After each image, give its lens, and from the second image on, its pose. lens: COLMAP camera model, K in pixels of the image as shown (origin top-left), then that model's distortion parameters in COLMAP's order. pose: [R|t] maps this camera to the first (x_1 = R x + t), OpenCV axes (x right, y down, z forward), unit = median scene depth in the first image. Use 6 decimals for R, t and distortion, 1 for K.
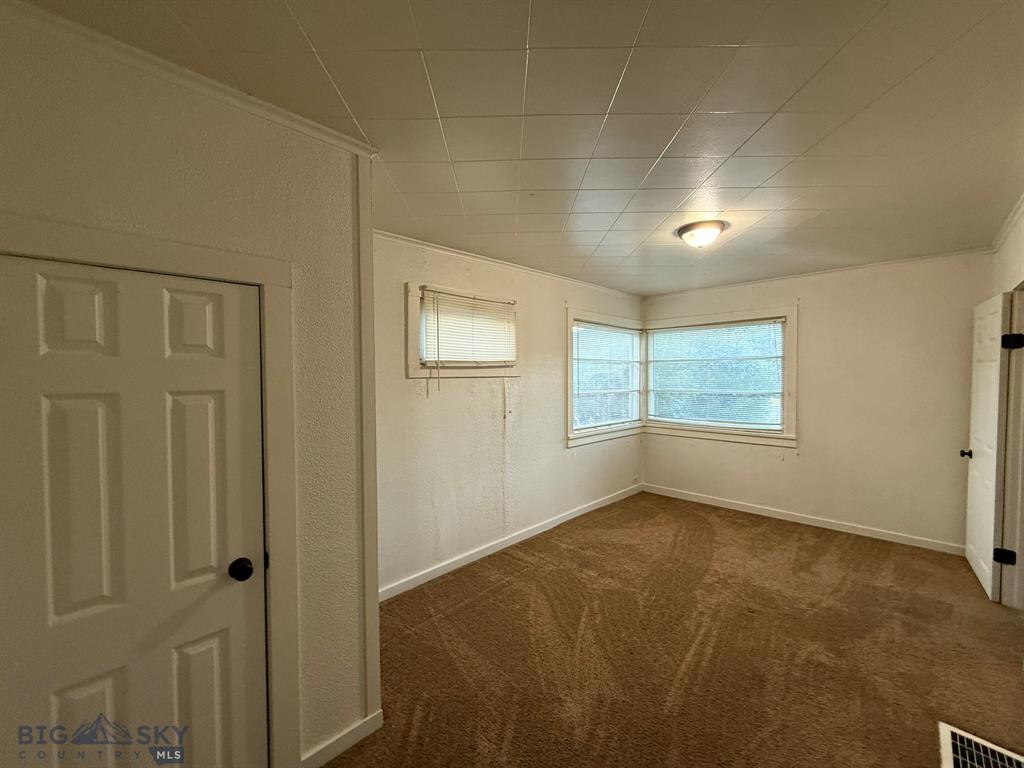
lens RADIAL K [[400.1, 0, 512.0], [0, 400.1, 384.0], [0, 0, 1]] dist [-0.011078, -0.000102]
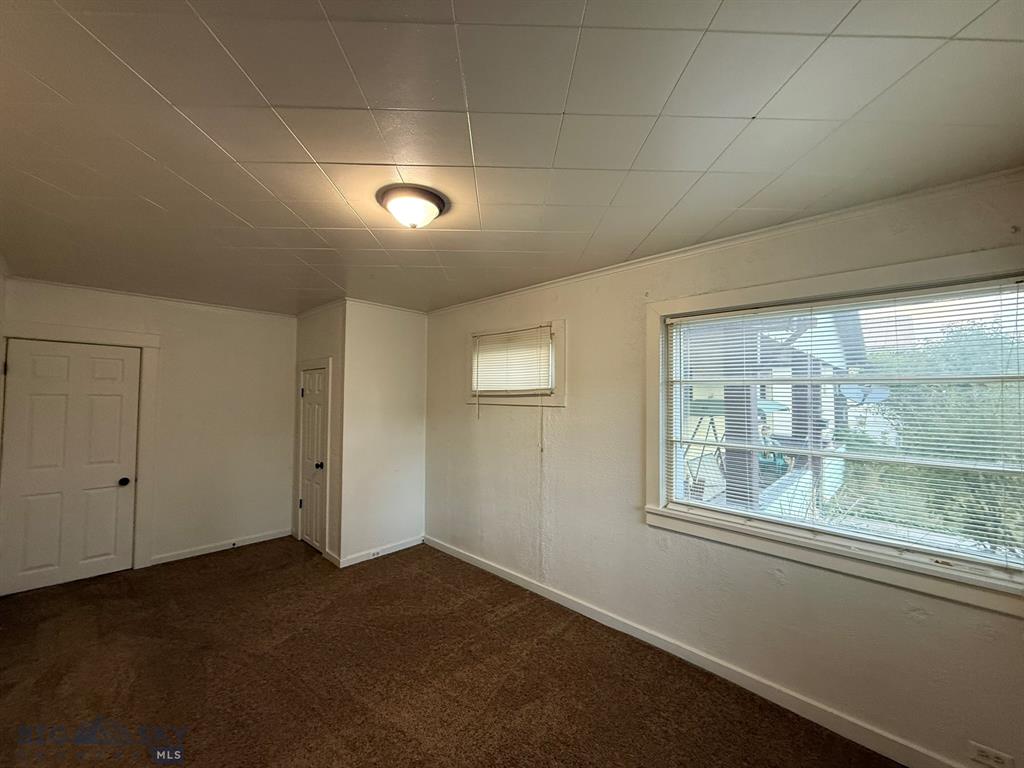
lens RADIAL K [[416.4, 0, 512.0], [0, 416.4, 384.0], [0, 0, 1]] dist [-0.000141, -0.000057]
pose [[0.019754, -0.031086, -0.999321, 0.937710], [-0.042102, 0.998604, -0.031896, -0.035318], [0.998918, 0.042704, 0.018418, 0.907988]]
